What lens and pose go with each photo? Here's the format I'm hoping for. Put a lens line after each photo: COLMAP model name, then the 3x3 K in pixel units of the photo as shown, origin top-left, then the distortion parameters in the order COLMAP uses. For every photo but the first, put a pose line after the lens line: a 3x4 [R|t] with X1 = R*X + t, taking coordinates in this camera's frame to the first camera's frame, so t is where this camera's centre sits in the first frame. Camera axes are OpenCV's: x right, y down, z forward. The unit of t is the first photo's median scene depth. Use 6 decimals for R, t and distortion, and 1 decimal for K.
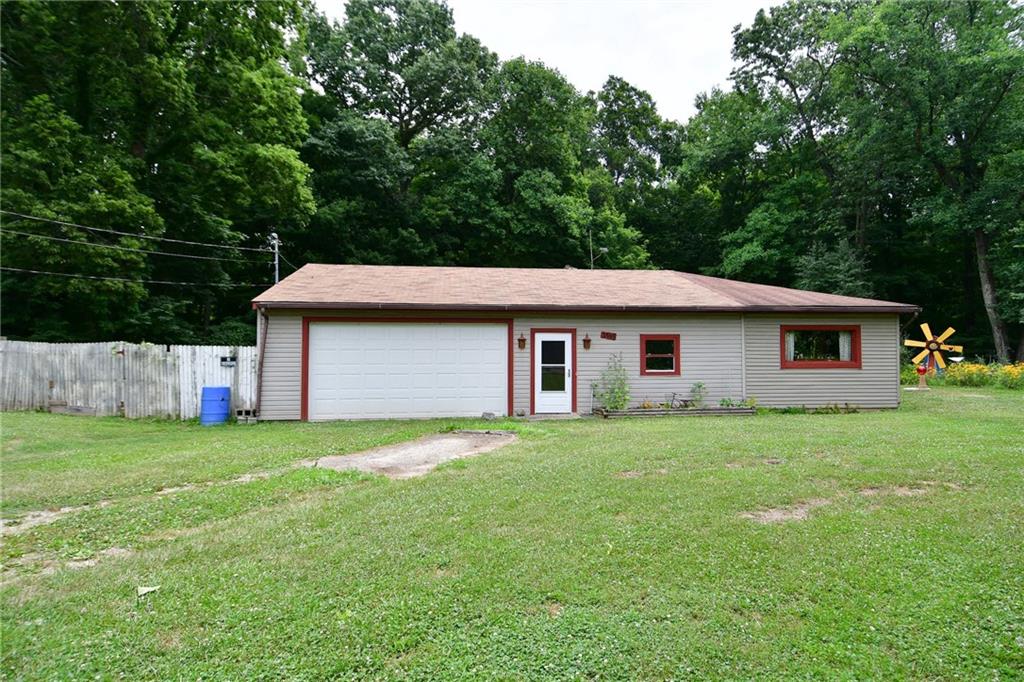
lens RADIAL K [[533.5, 0, 508.2], [0, 533.5, 335.6], [0, 0, 1]] dist [0.029993, -0.038185]
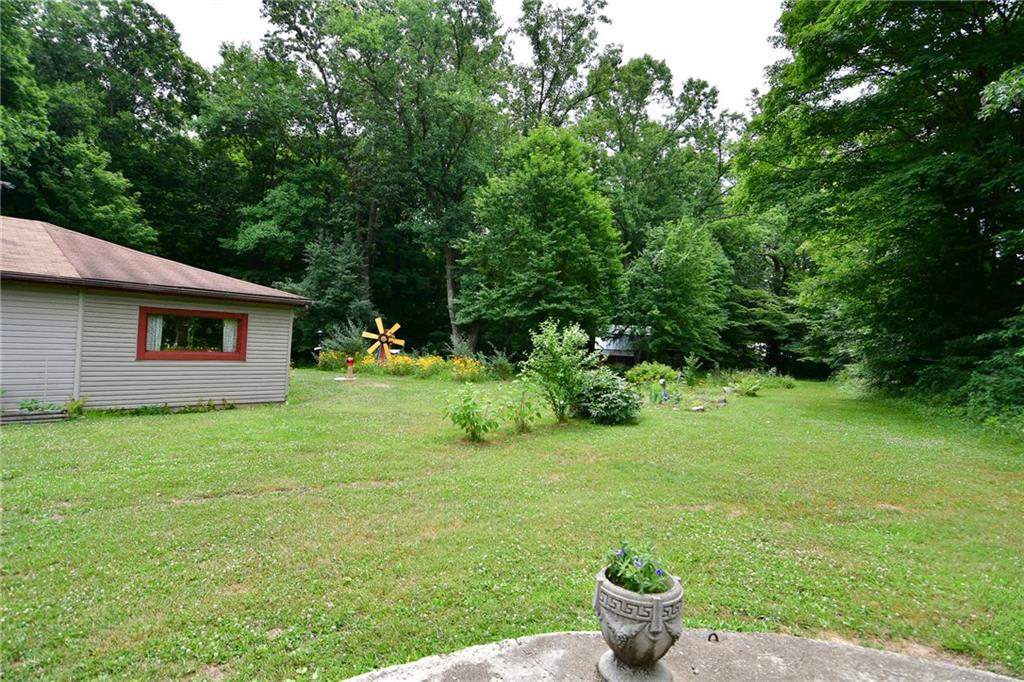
lens RADIAL K [[533.5, 0, 521.2], [0, 533.5, 336.5], [0, 0, 1]] dist [0.029993, -0.038185]
pose [[0.712045, 0.043911, 0.700760, 0.118169], [-0.068796, 0.997603, 0.007392, -0.006778], [-0.698756, -0.053473, 0.713359, 0.003590]]
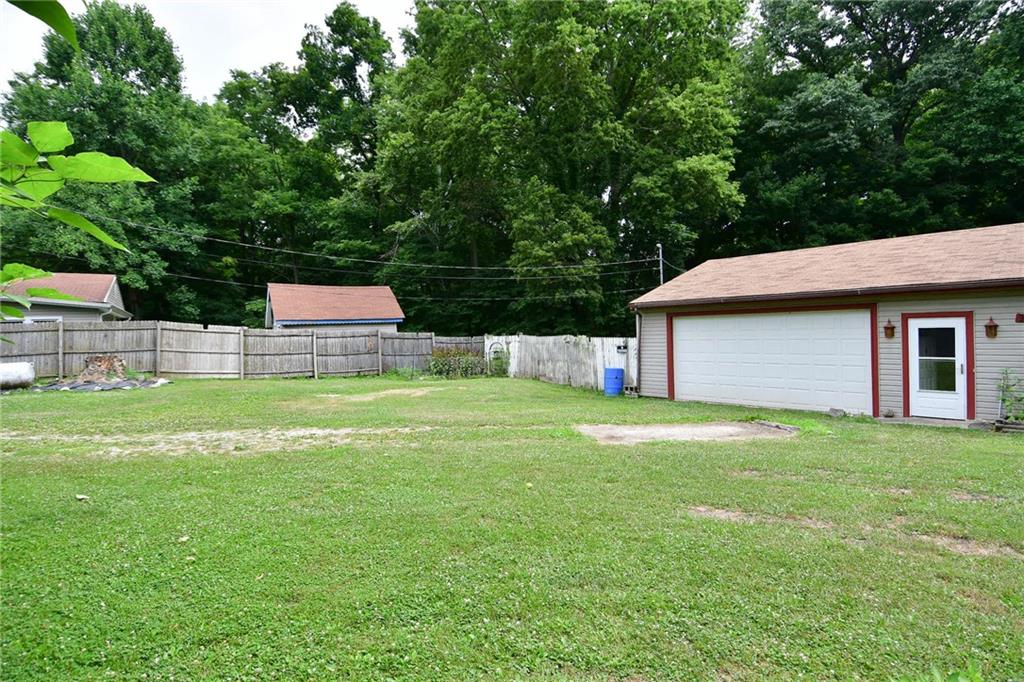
lens RADIAL K [[533.5, 0, 504.1], [0, 533.5, 336.7], [0, 0, 1]] dist [0.029993, -0.038185]
pose [[0.567858, -0.007258, -0.823095, 0.379257], [0.043305, 0.998840, 0.021069, -0.021935], [0.821987, -0.047608, 0.567513, 0.012620]]
